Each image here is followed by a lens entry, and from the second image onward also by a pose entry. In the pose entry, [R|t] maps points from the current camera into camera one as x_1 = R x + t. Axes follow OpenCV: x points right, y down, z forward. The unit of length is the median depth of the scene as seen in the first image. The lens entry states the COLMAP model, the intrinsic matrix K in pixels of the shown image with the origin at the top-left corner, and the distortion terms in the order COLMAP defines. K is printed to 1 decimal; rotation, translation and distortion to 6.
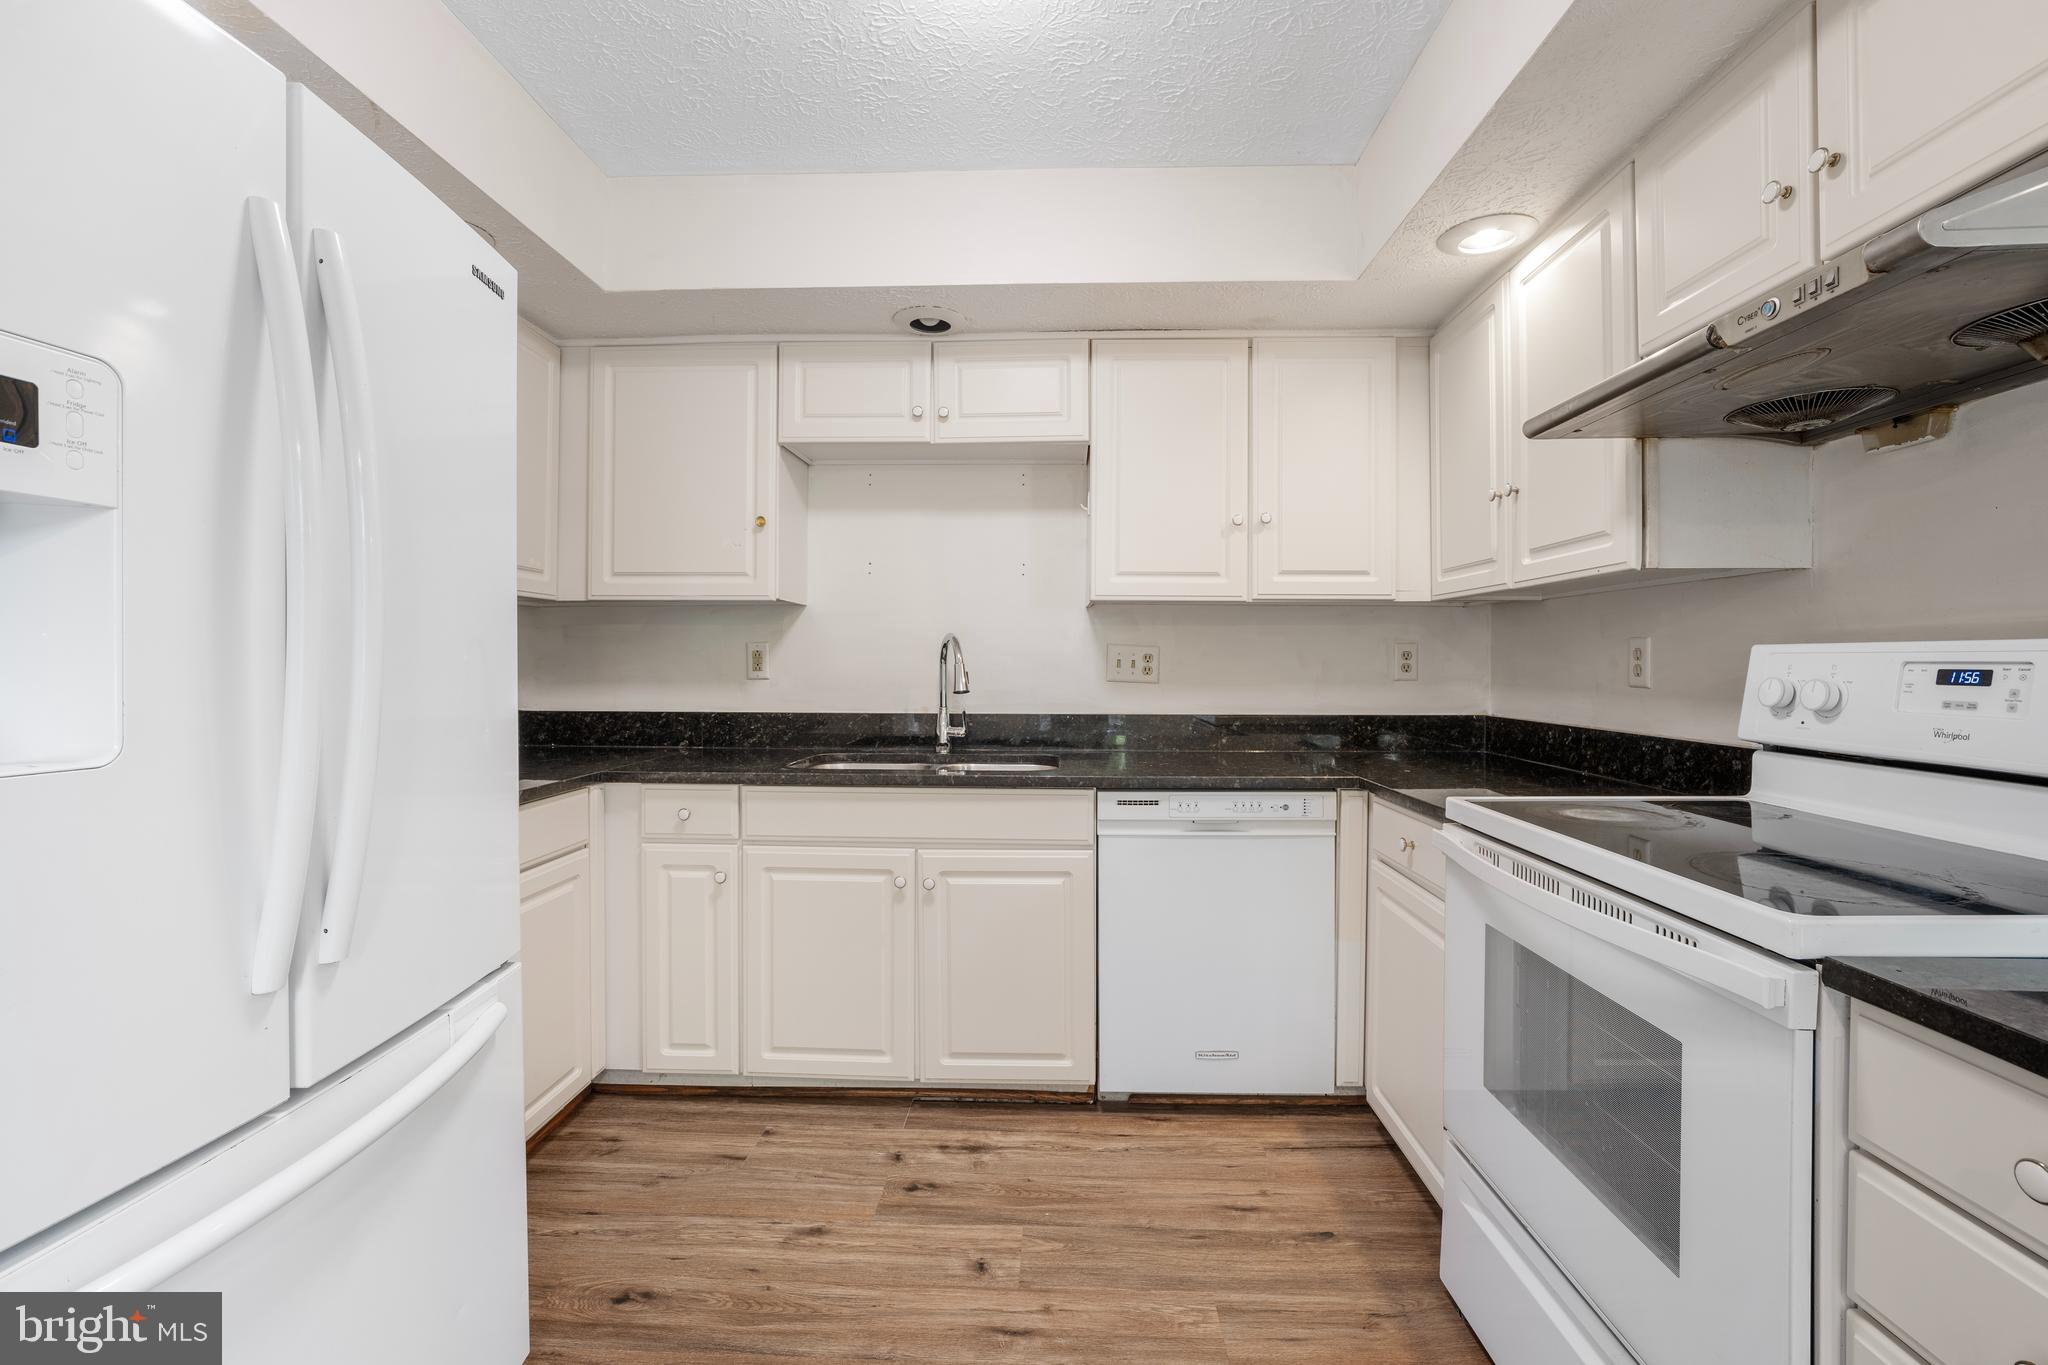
lens RADIAL K [[871.9, 0, 1030.2], [0, 871.9, 669.2], [0, 0, 1]] dist [-0.038358, 0.014544]
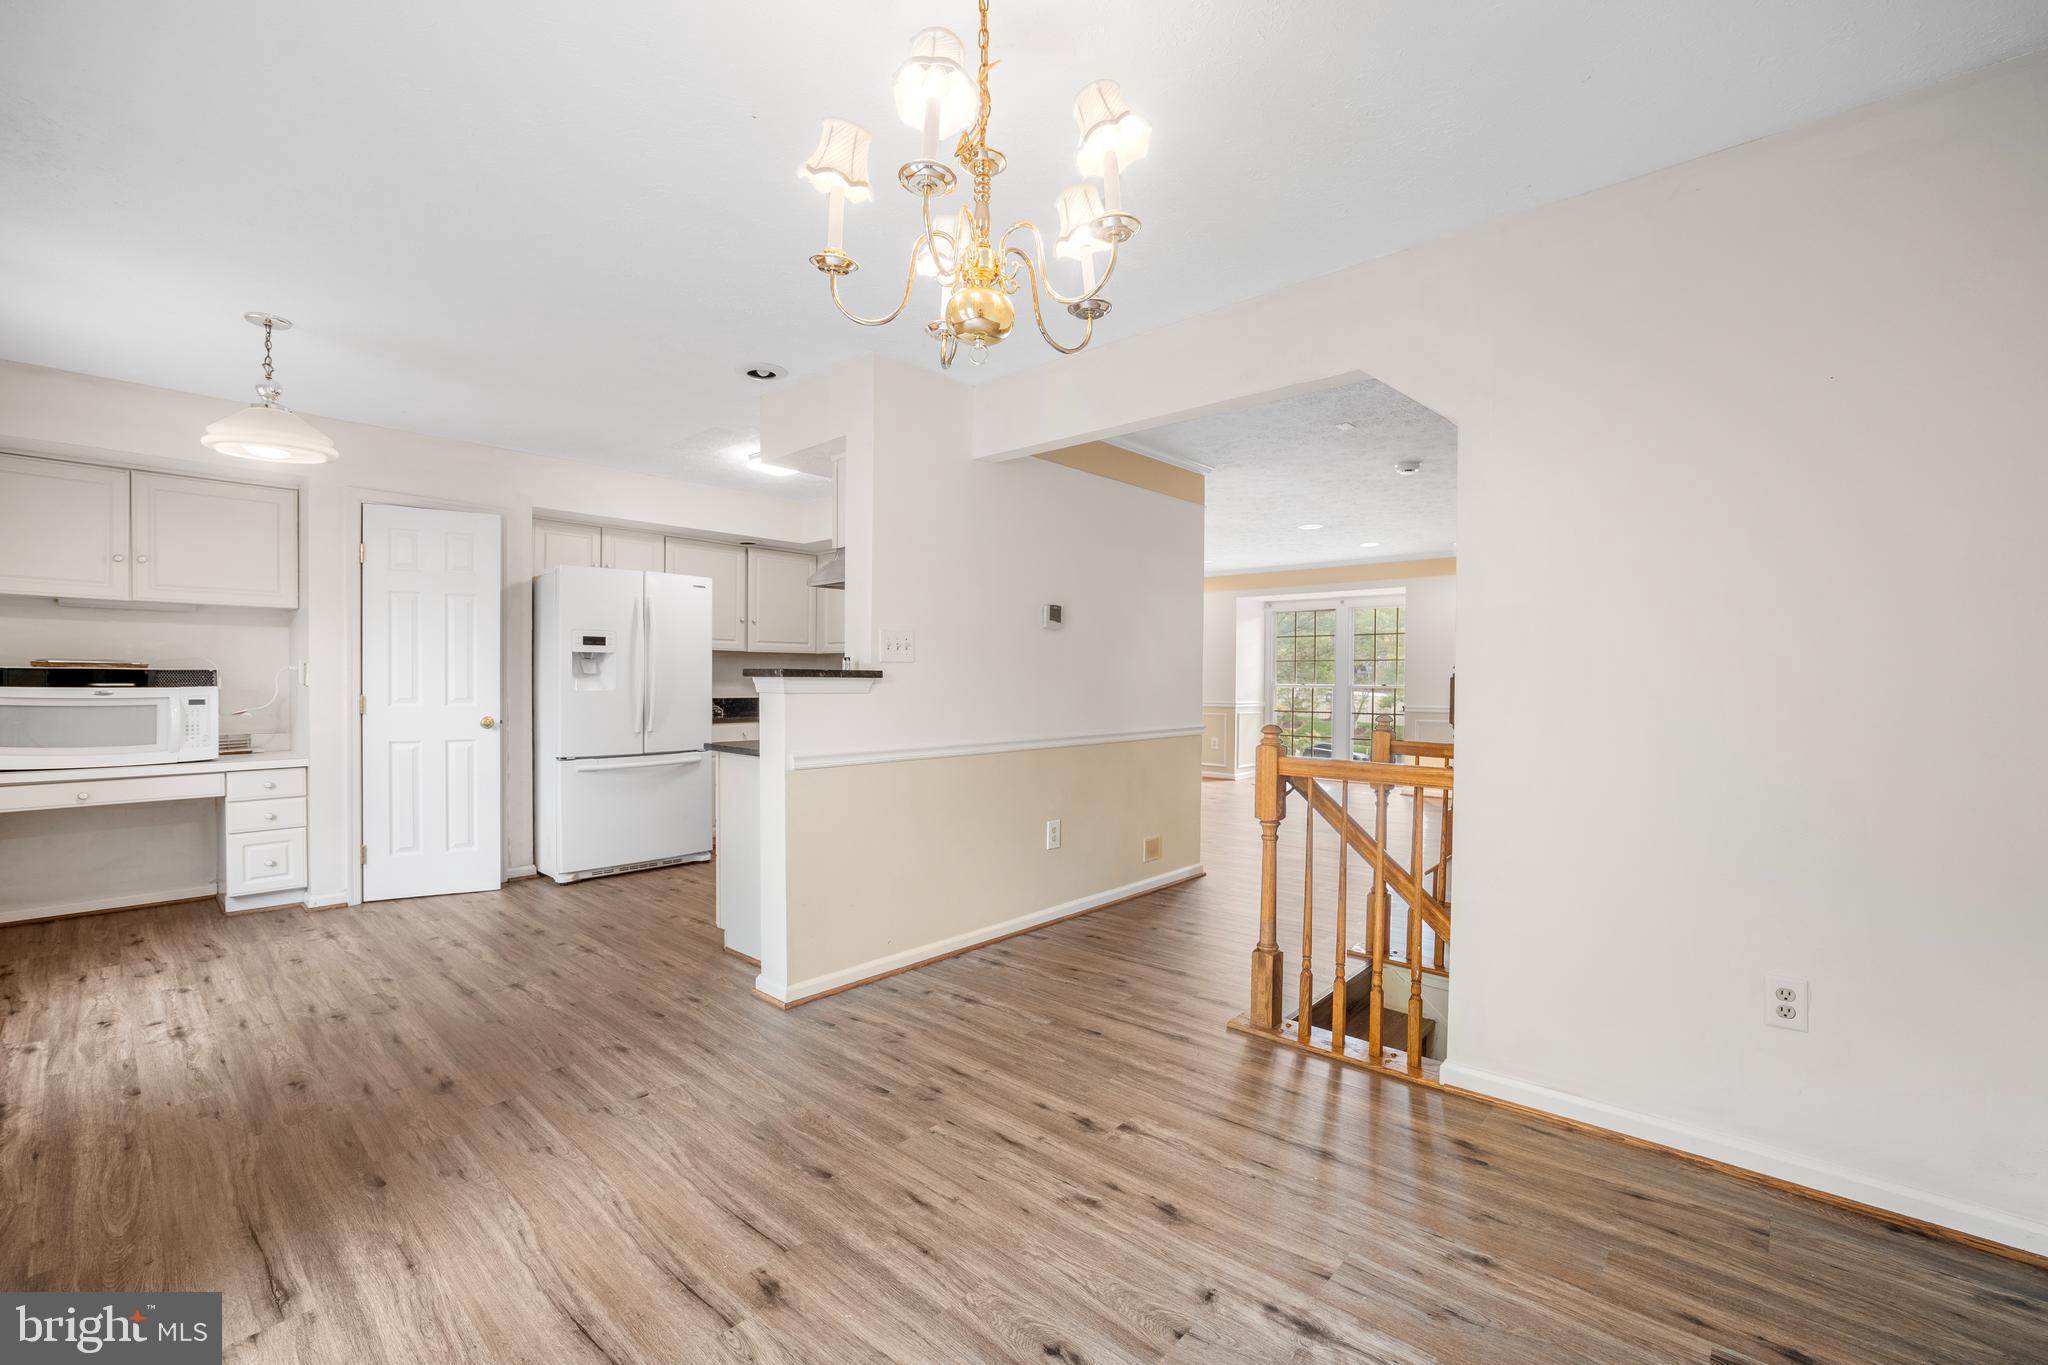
lens RADIAL K [[875.7, 0, 1018.3], [0, 875.7, 688.2], [0, 0, 1]] dist [-0.035037, 0.012840]
pose [[0.760113, 0.012920, -0.649663, 1.968218], [-0.013468, 0.999901, 0.004127, 0.005907], [0.649651, 0.005612, 0.760212, -0.731838]]
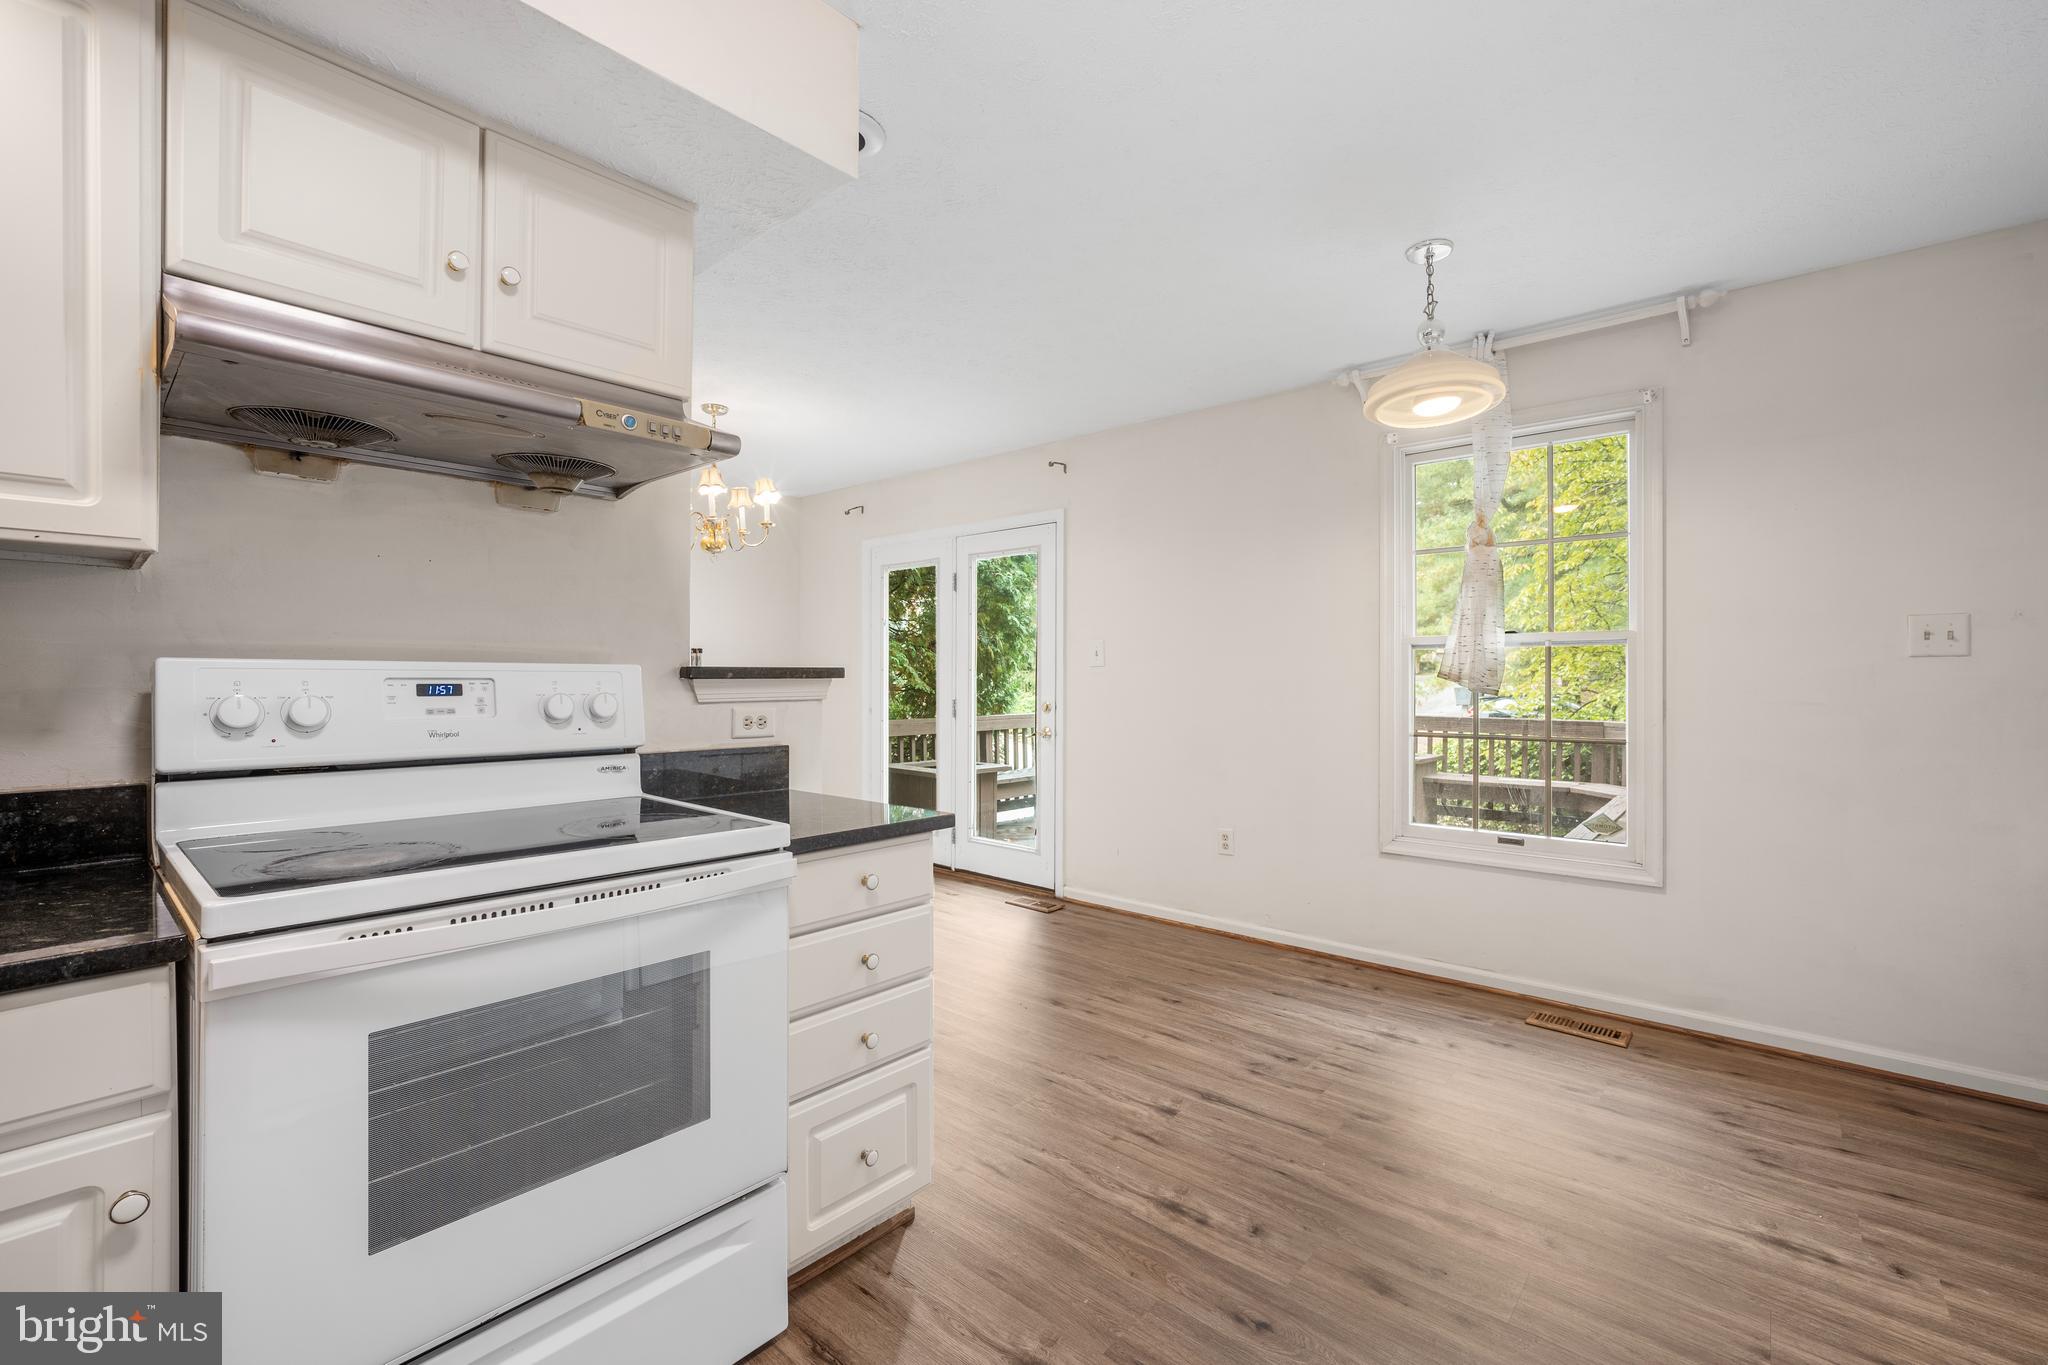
lens RADIAL K [[863.8, 0, 1039.9], [0, 863.8, 678.7], [0, 0, 1]] dist [-0.001672, -0.000005]
pose [[-0.780979, -0.001599, 0.624555, -0.253664], [0.003765, 0.999967, 0.007267, -0.007631], [-0.624546, 0.008027, -0.780947, 0.809519]]
